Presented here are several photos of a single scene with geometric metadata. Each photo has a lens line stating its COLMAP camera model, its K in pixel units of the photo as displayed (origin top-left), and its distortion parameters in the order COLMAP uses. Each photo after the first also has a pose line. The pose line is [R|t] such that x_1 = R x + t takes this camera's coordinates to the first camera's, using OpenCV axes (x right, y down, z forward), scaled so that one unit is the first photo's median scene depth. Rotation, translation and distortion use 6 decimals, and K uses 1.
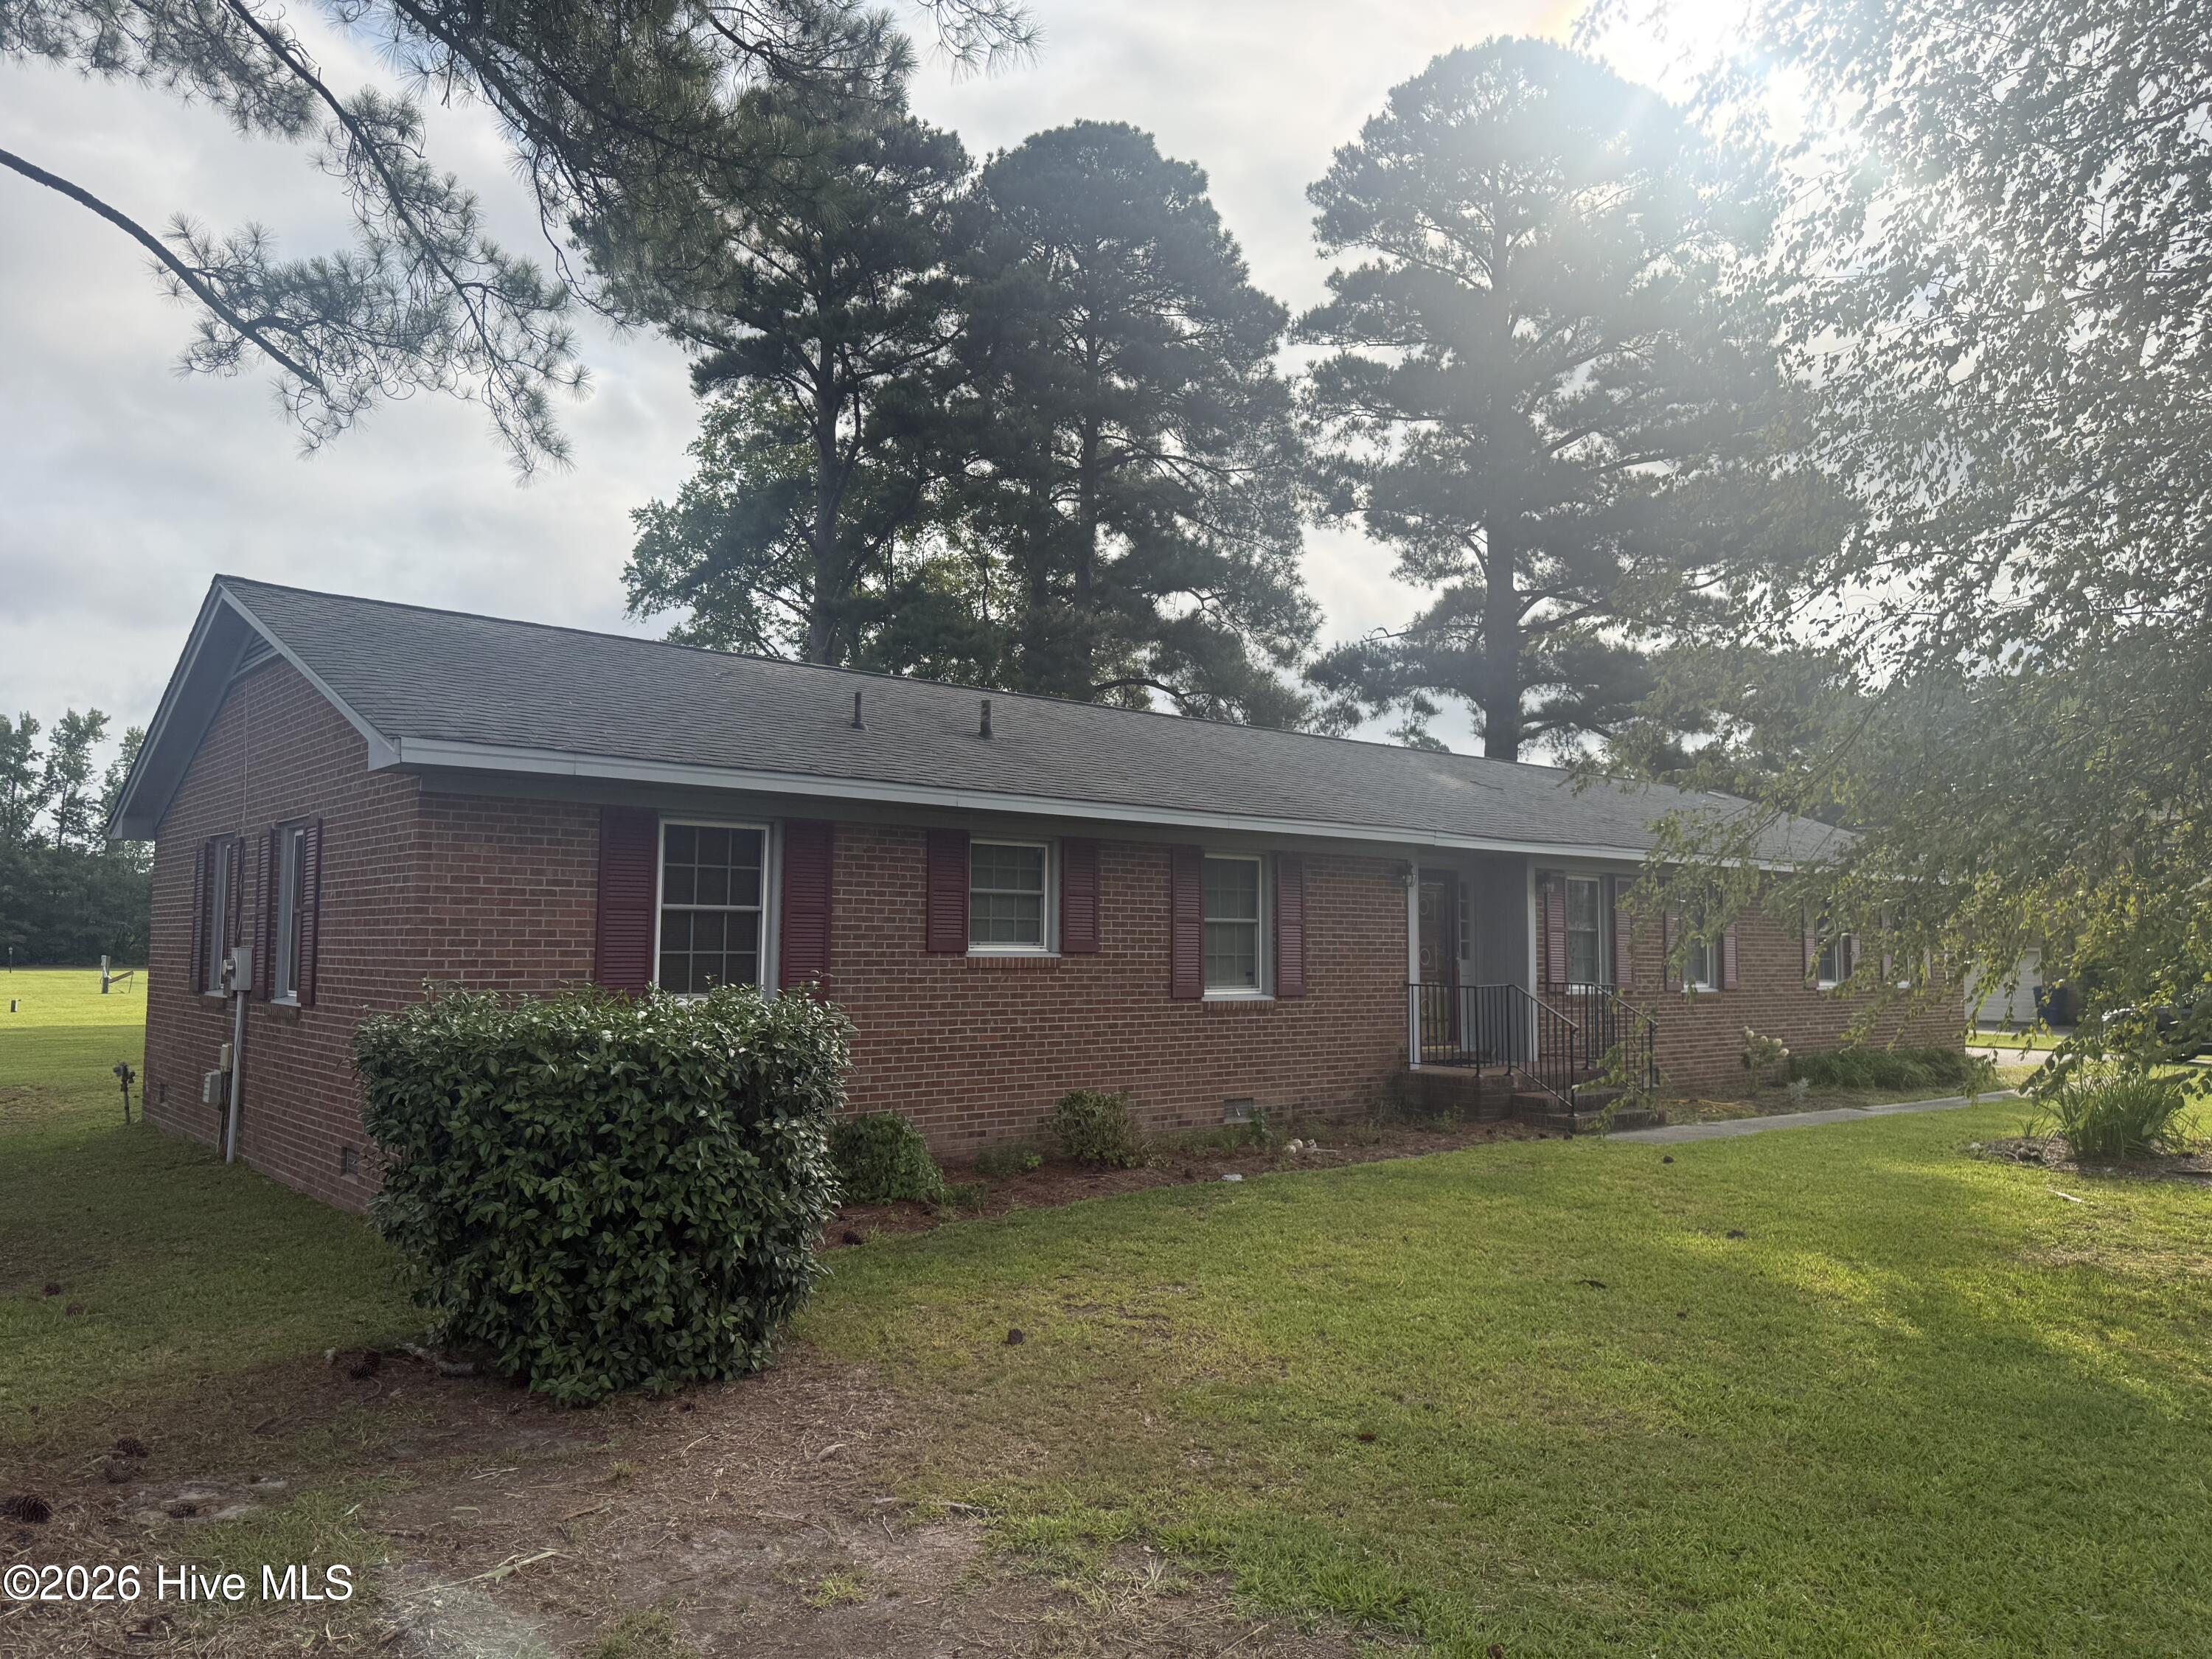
lens RADIAL K [[1534.4, 0, 1106.0], [0, 1534.4, 829.5], [0, 0, 1]] dist [0.045105, -0.067537]
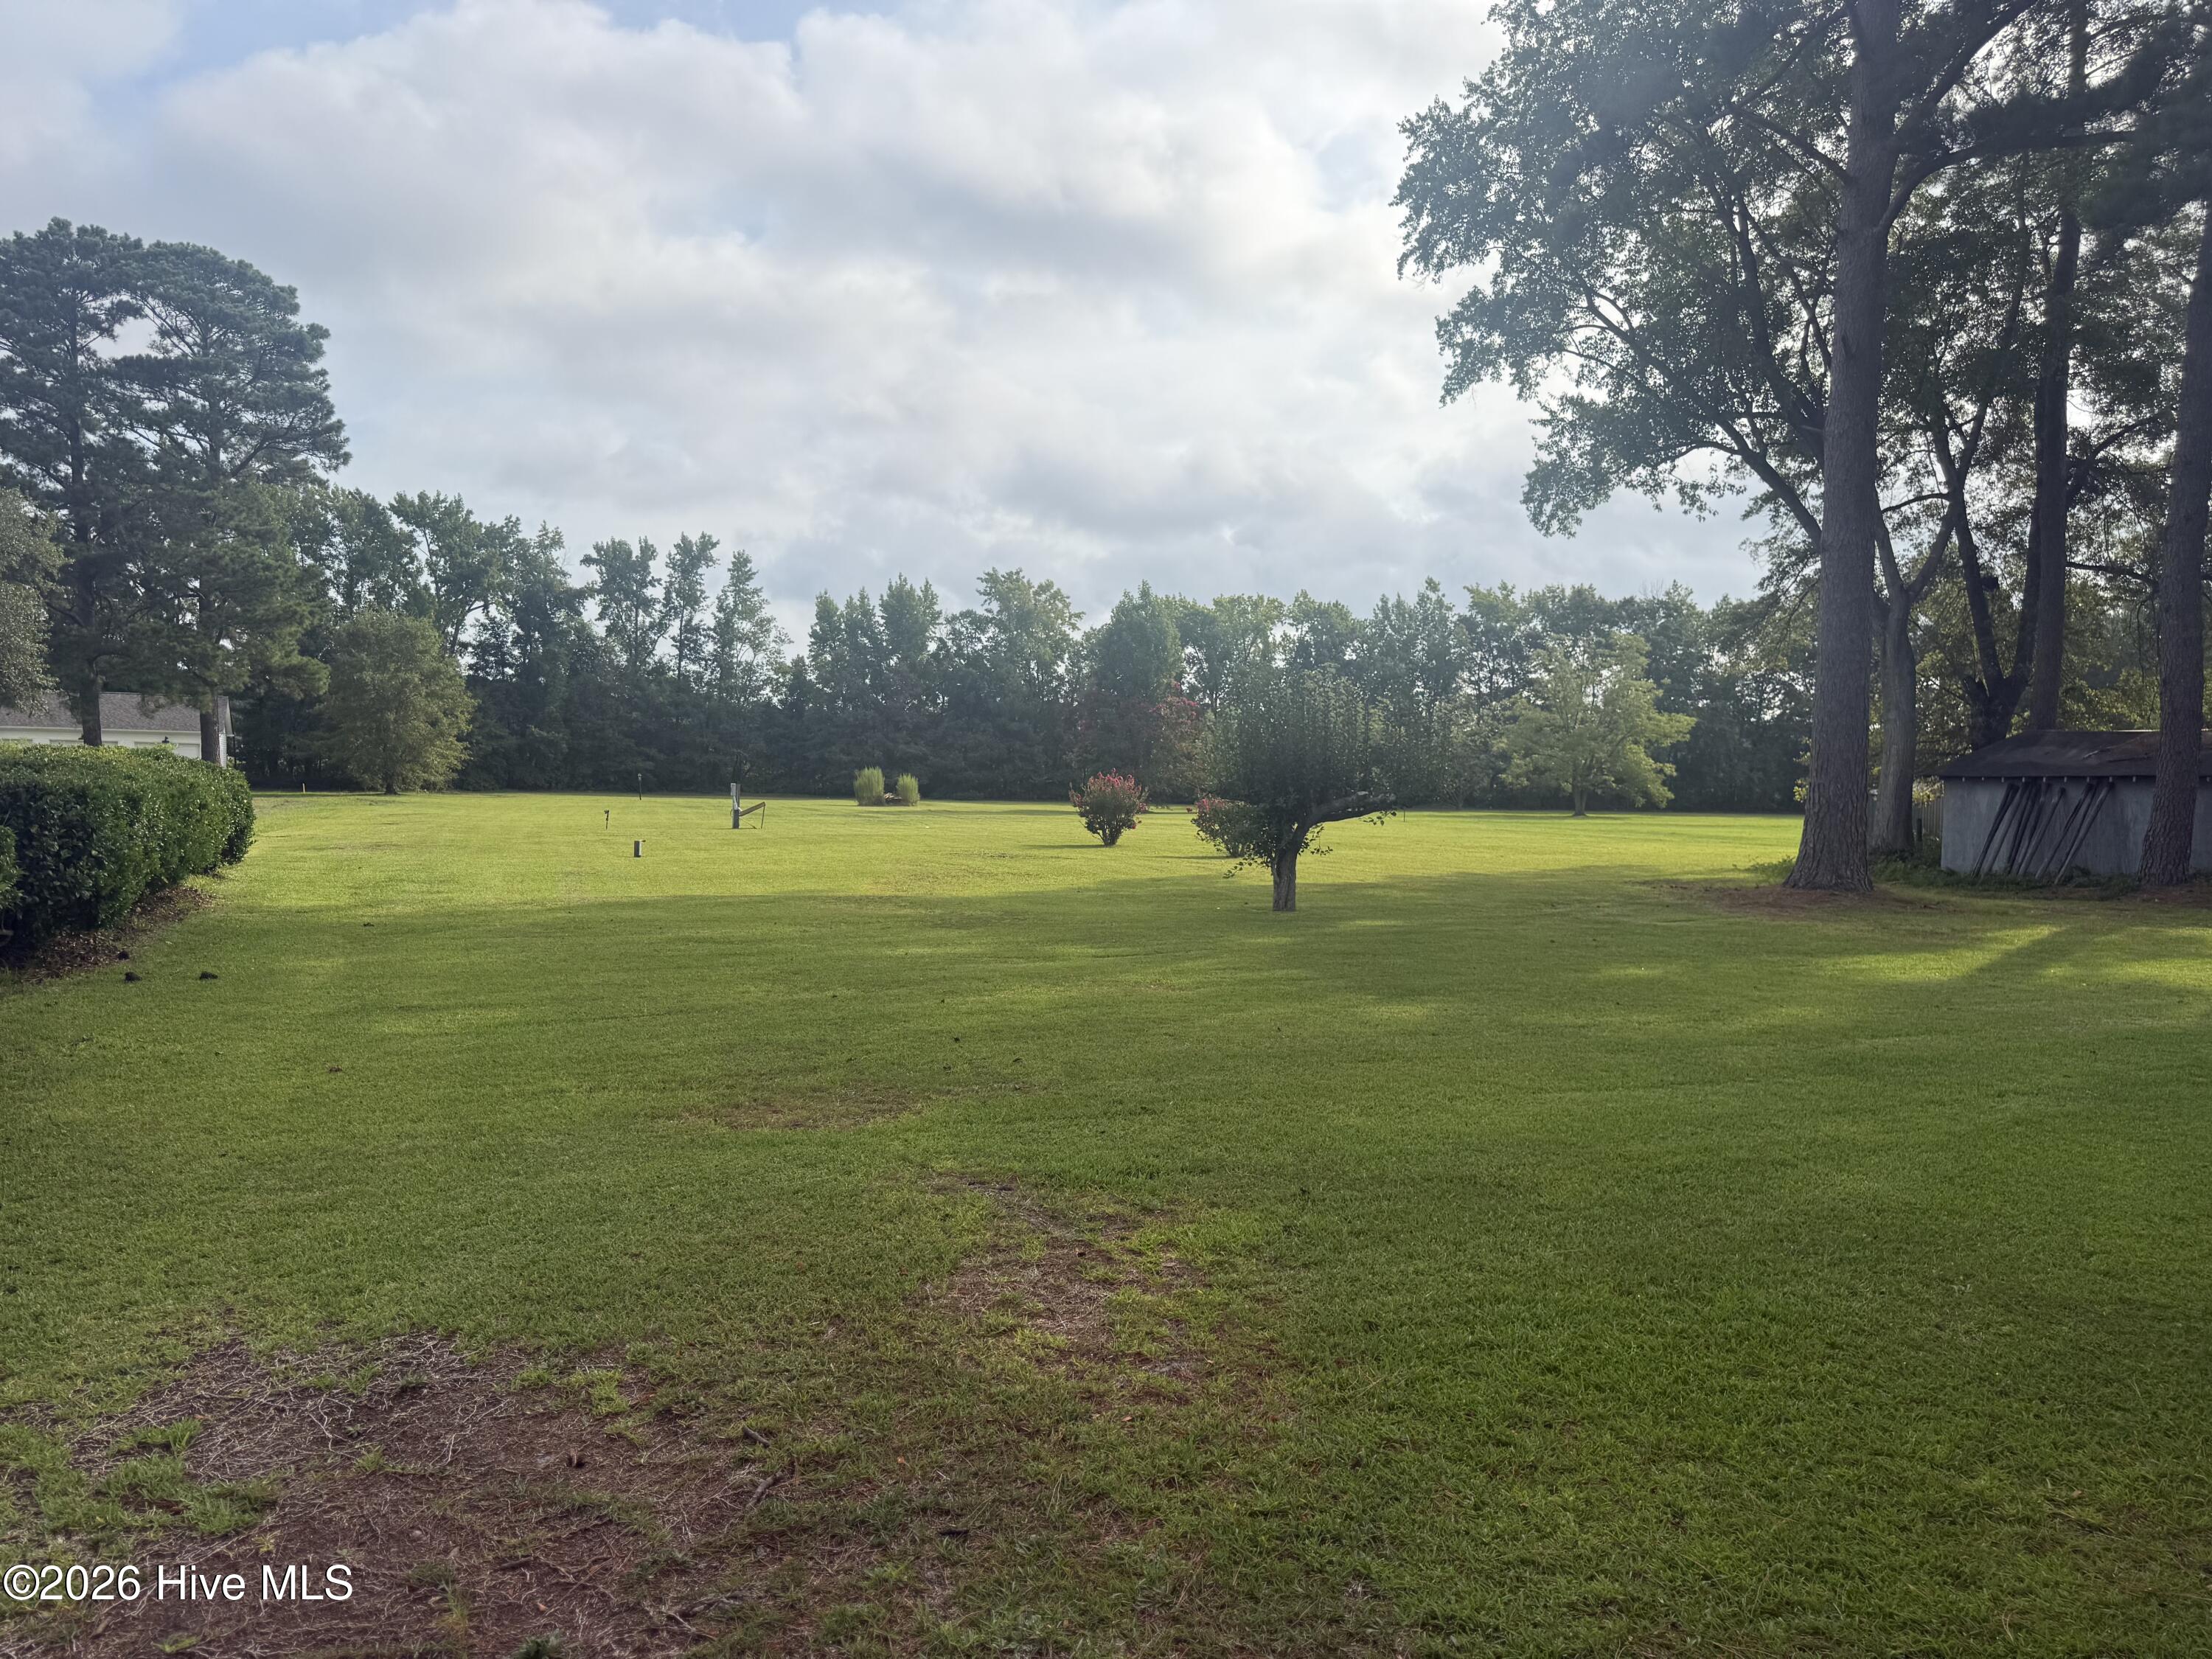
lens RADIAL K [[1569.0, 0, 1120.8], [0, 1569.0, 834.8], [0, 0, 1]] dist [0.111651, -0.185463]
pose [[0.947718, 0.028217, -0.317858, -0.076725], [0.005287, 0.994558, 0.104053, 0.009821], [0.319064, -0.100293, 0.942411, 0.113083]]
